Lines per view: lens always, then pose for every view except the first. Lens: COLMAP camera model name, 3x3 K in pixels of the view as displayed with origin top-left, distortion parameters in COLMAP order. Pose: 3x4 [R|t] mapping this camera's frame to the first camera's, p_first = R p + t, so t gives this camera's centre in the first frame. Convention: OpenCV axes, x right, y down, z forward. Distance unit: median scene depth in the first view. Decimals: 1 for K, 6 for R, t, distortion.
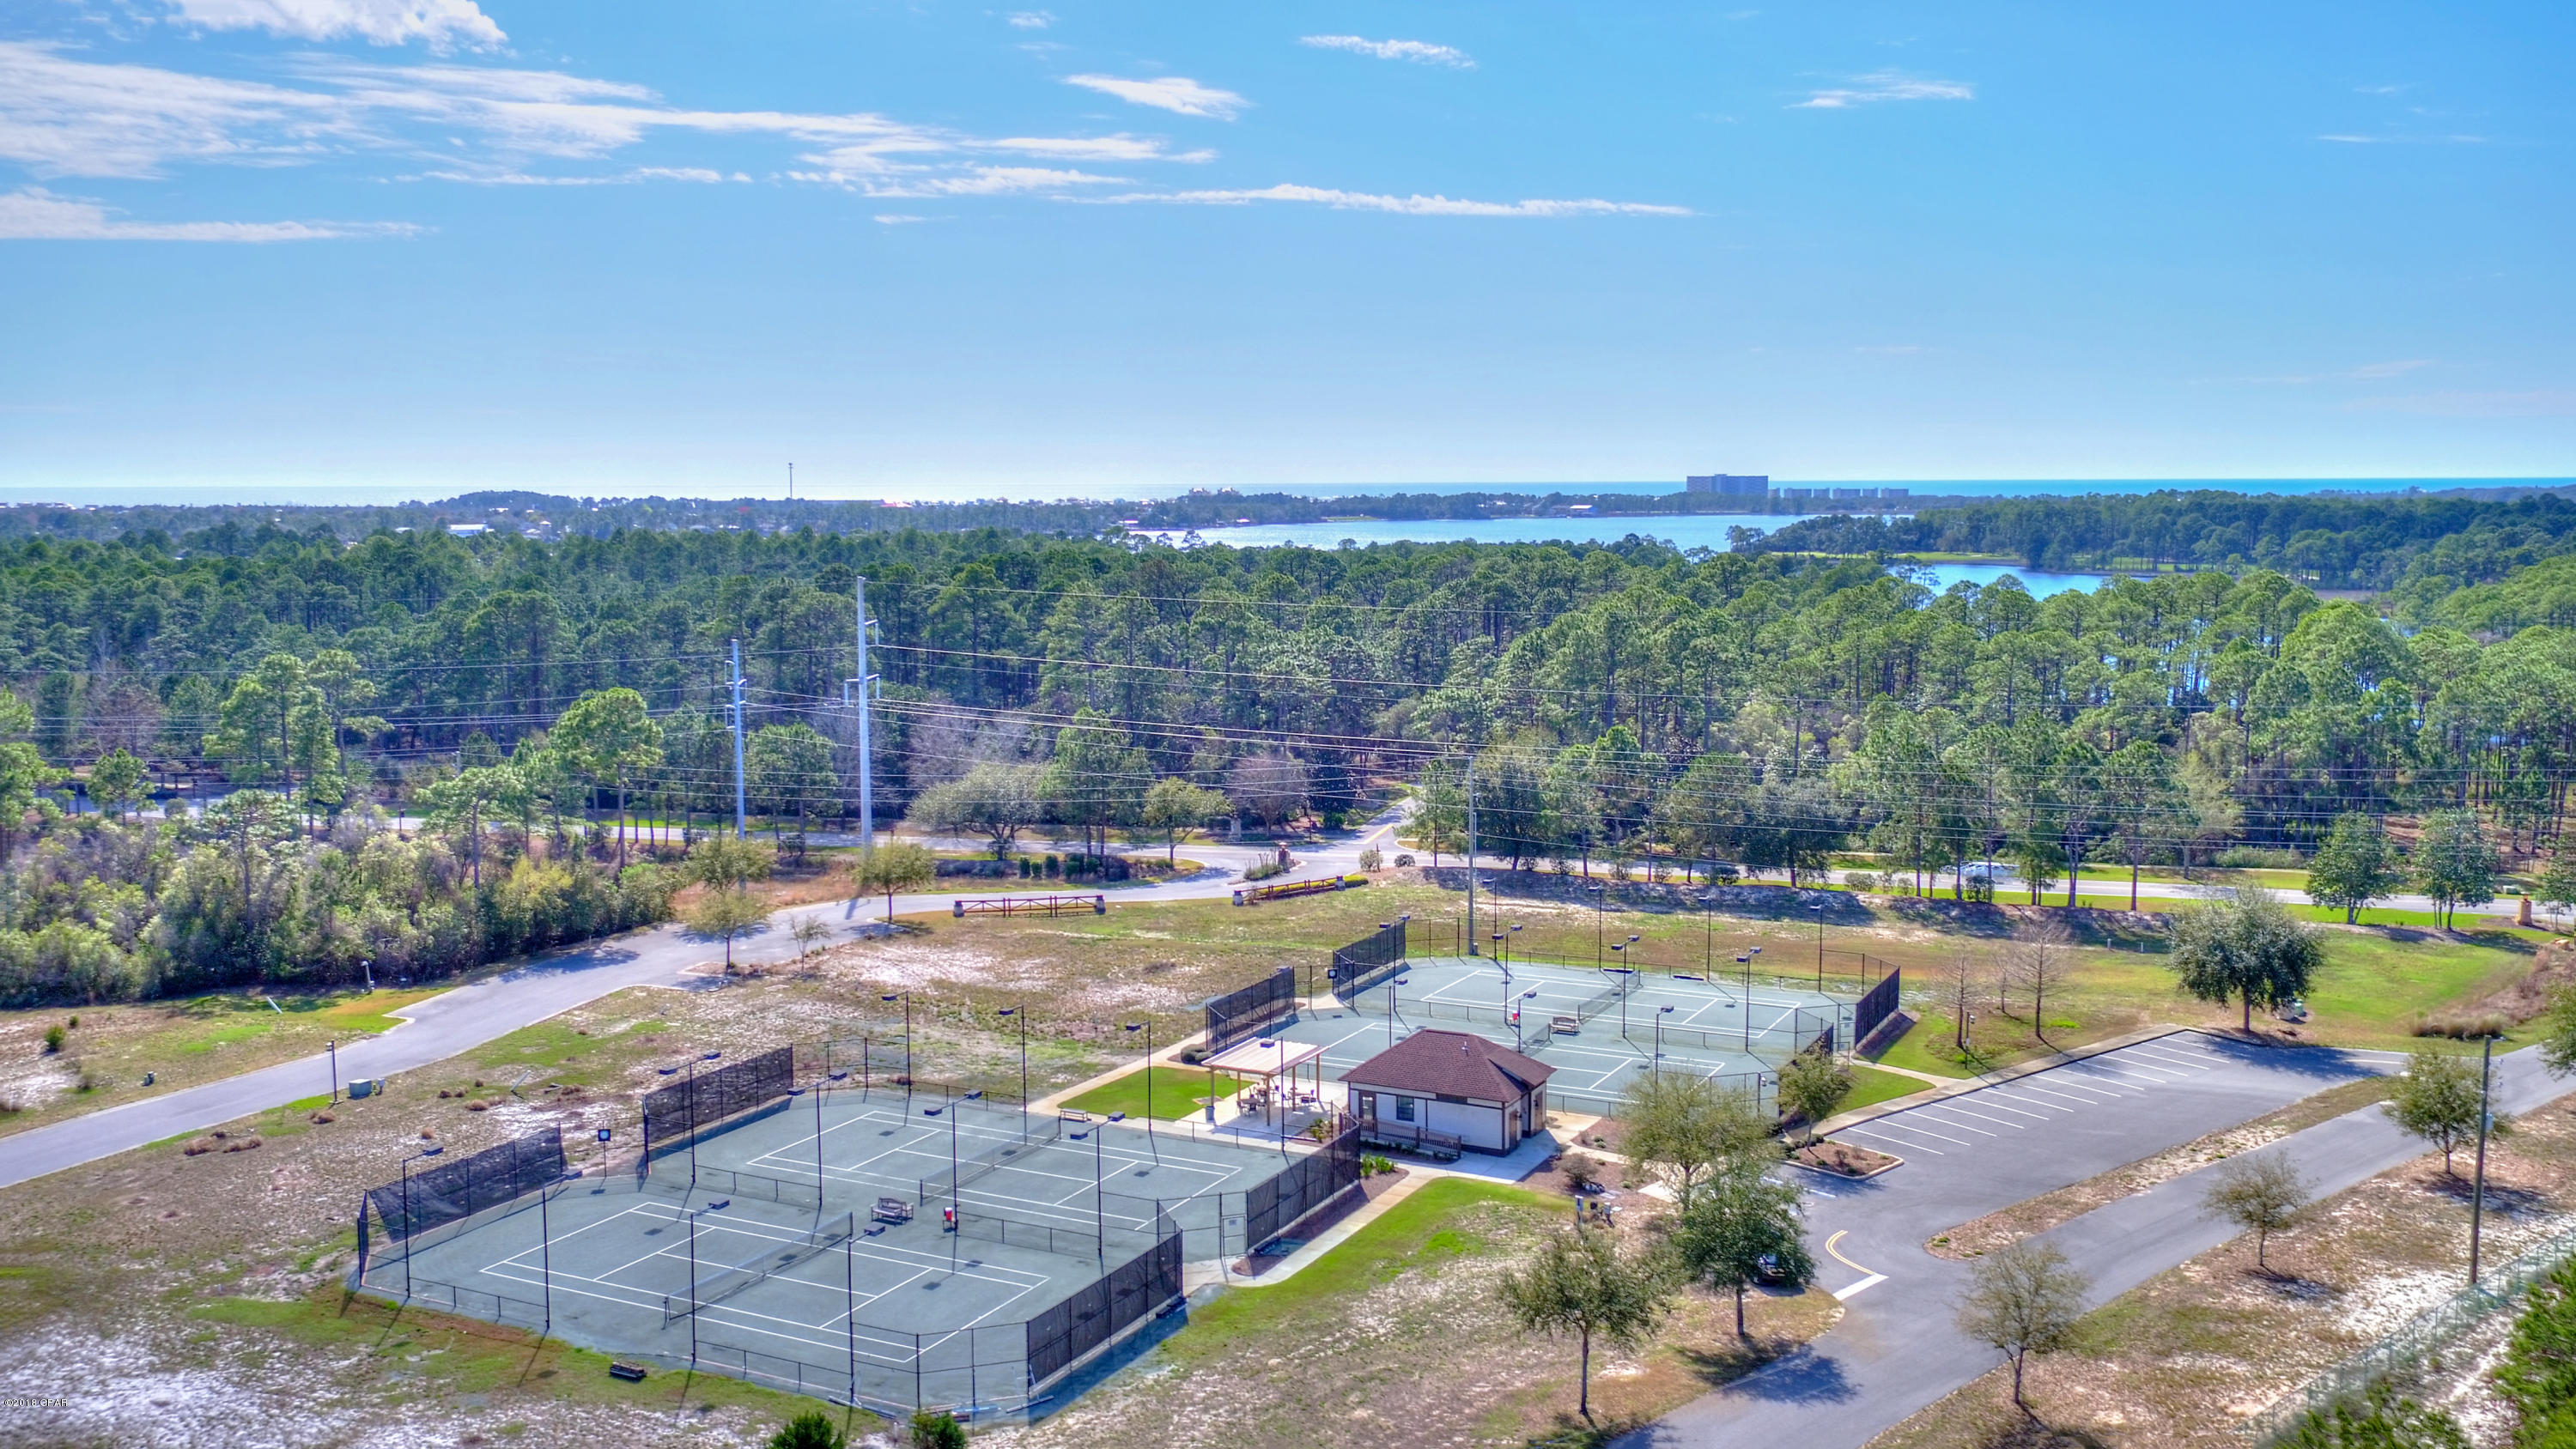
lens RADIAL K [[2330.9, 0, 1245.9], [0, 2330.9, 725.3], [0, 0, 1]] dist [0.002867, -0.000592]
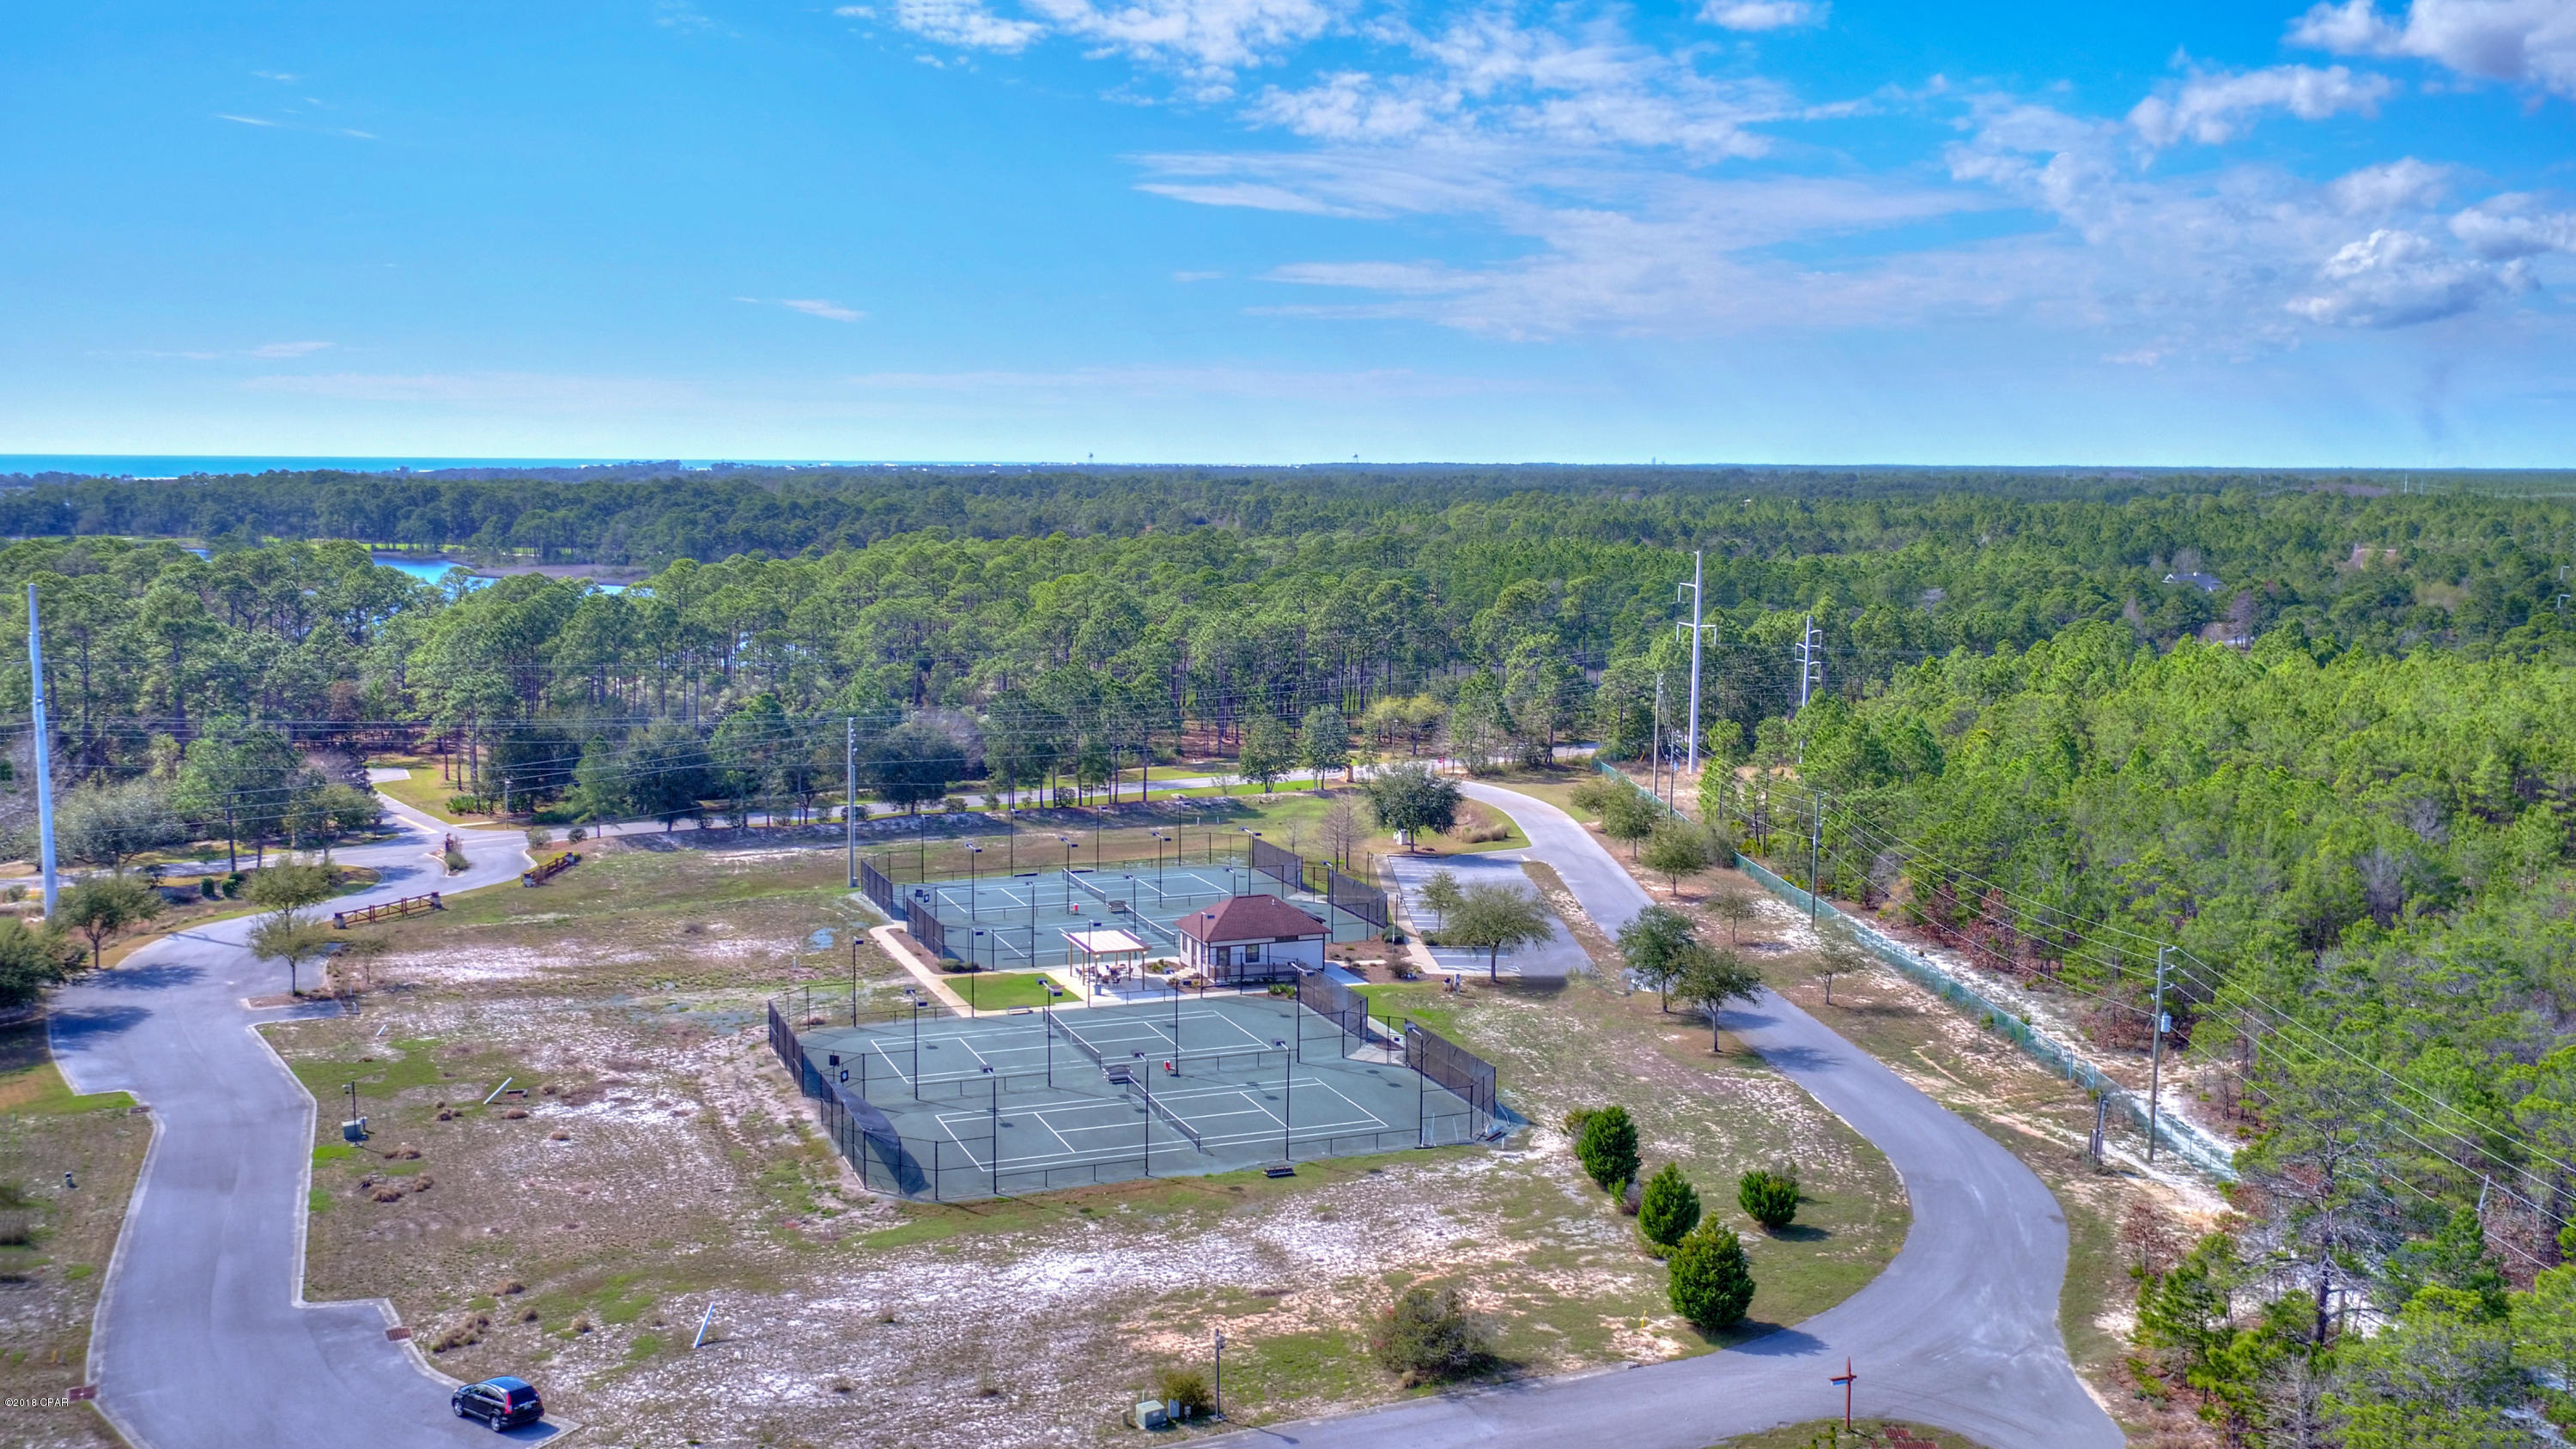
lens RADIAL K [[2339.6, 0, 1288.0], [0, 2339.6, 724.5], [0, 0, 1]] dist [0.004163, 0.017721]
pose [[0.643205, -0.077635, 0.761748, -0.594209], [0.070430, 0.996628, 0.042103, -0.016282], [-0.762448, 0.026569, 0.646504, 0.057877]]
